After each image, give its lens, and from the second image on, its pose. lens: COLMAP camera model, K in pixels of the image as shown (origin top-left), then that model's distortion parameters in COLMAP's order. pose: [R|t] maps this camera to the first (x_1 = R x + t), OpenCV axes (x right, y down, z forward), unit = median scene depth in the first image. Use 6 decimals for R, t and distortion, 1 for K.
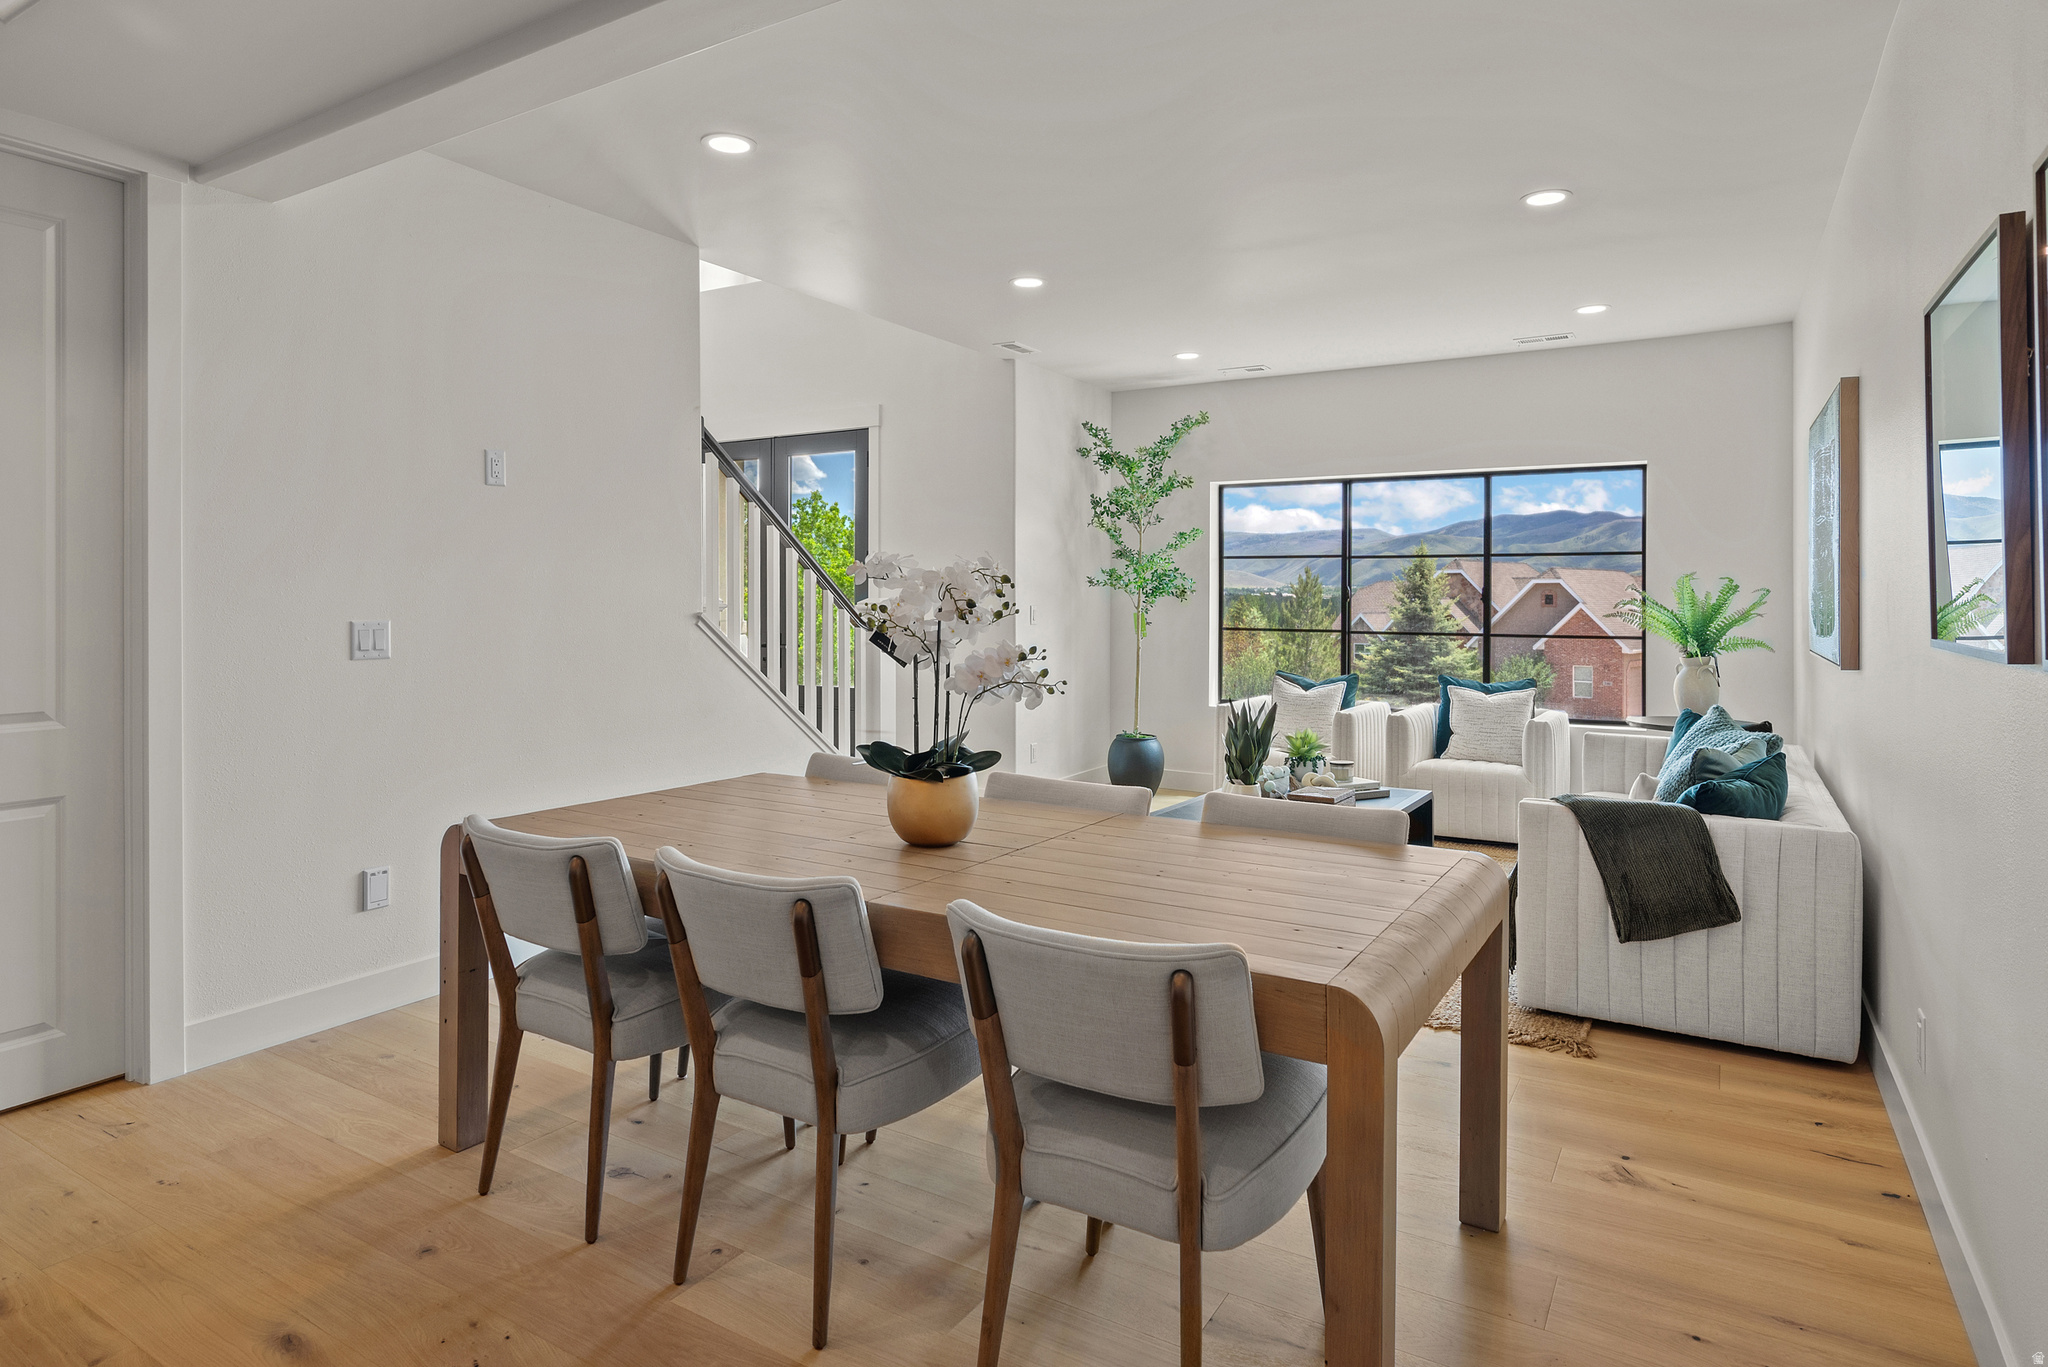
lens RADIAL K [[1145.2, 0, 994.3], [0, 1145.2, 557.7], [0, 0, 1]] dist [-0.005913, -0.001777]
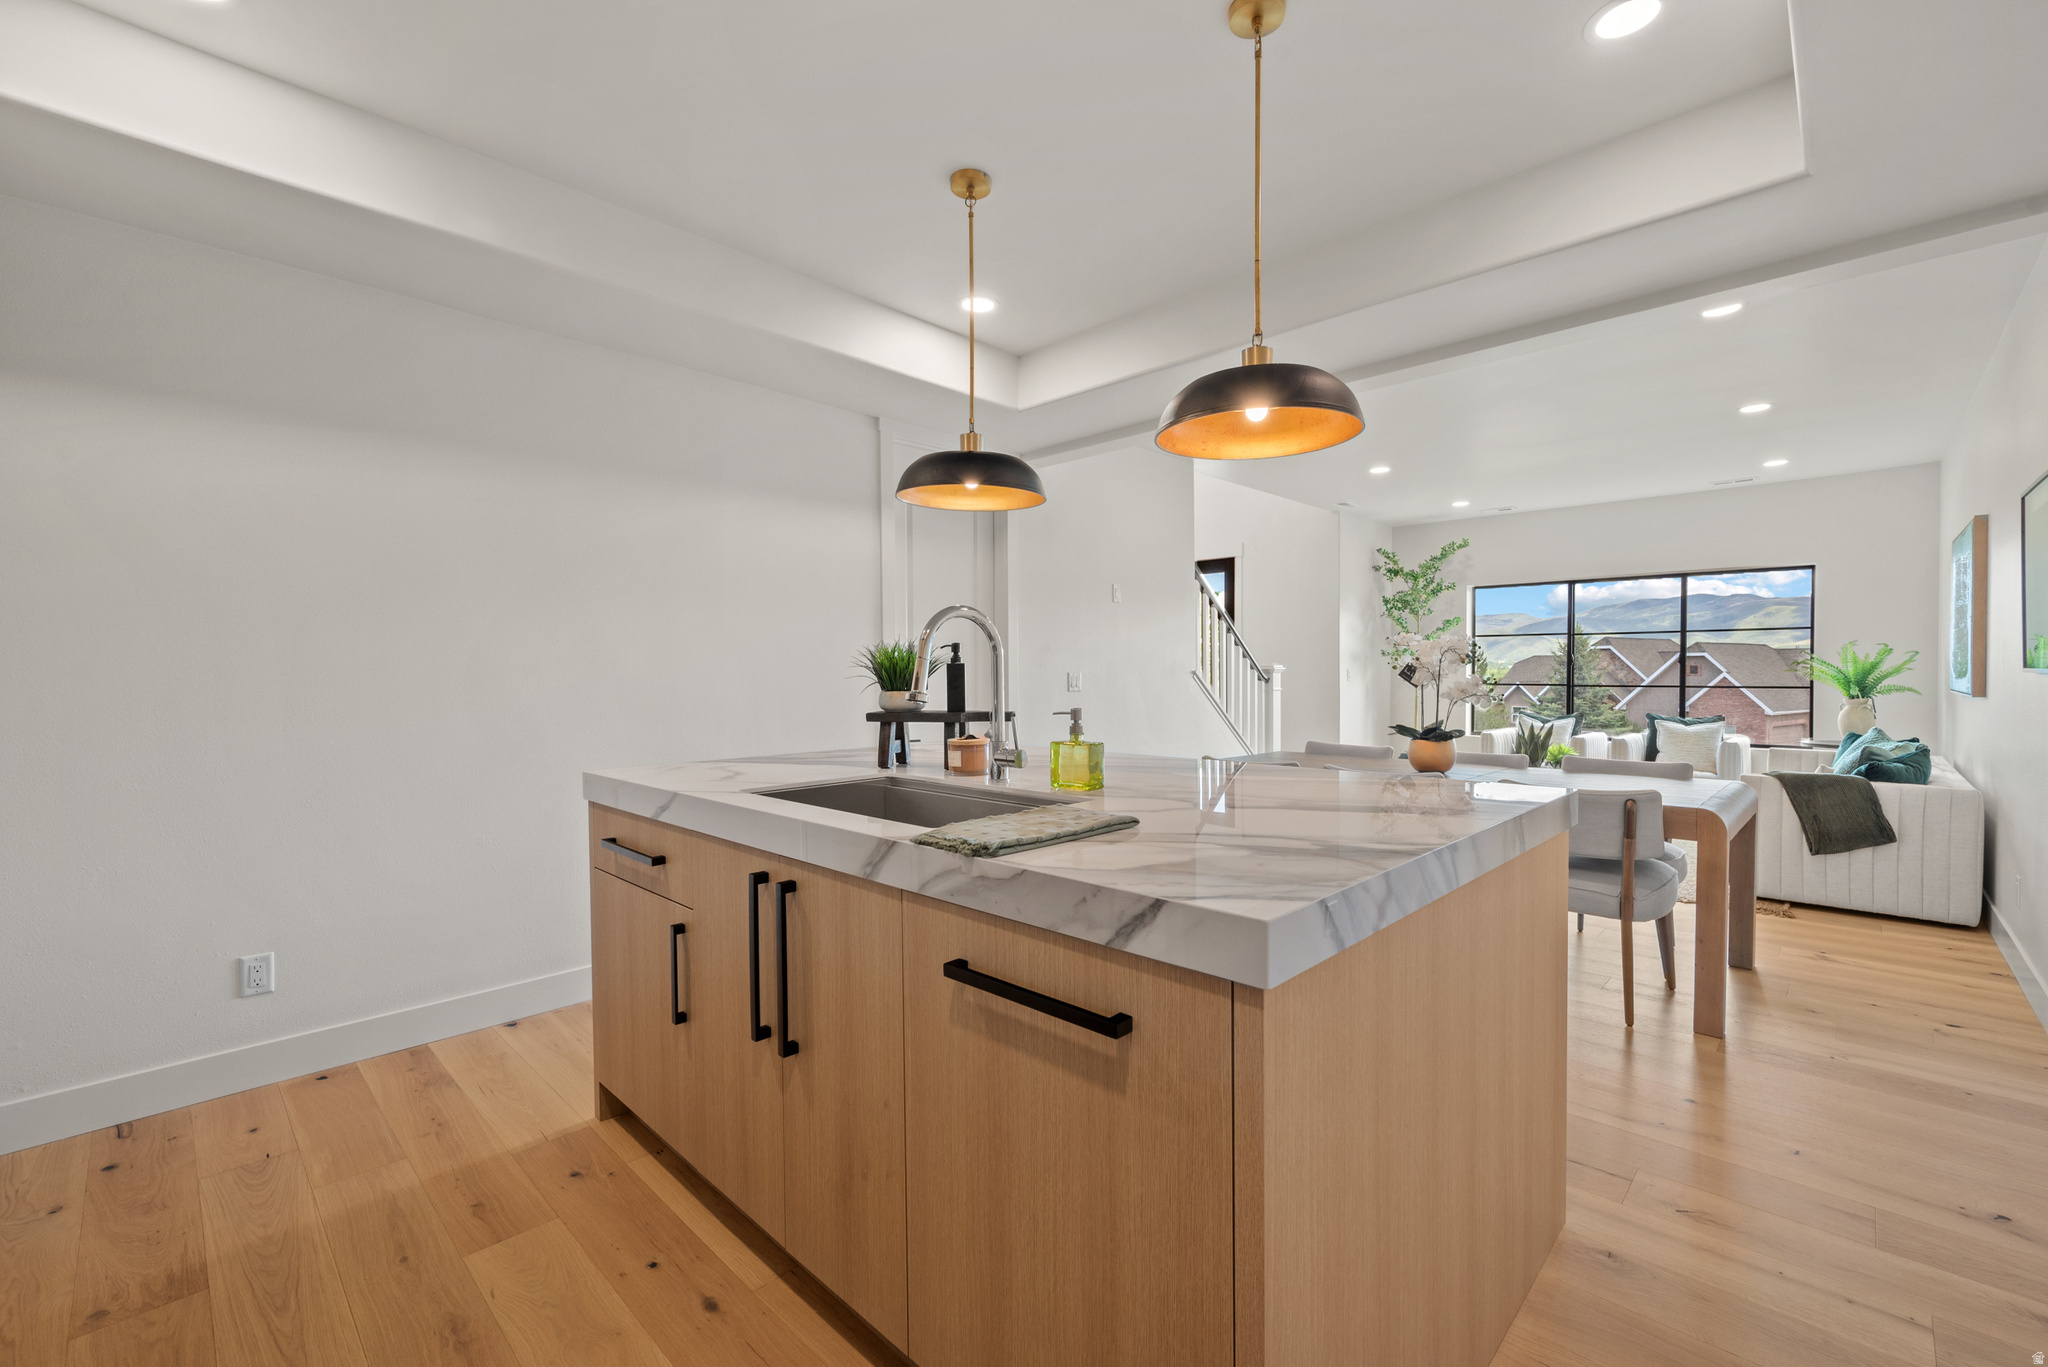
lens RADIAL K [[841.4, 0, 1015.4], [0, 841.4, 665.7], [0, 0, 1]] dist [-0.009831, 0.000180]
pose [[0.973903, -0.008594, -0.226804, -0.257301], [0.014741, 0.999568, 0.025423, 0.003504], [0.226487, -0.028103, 0.973609, -0.374426]]
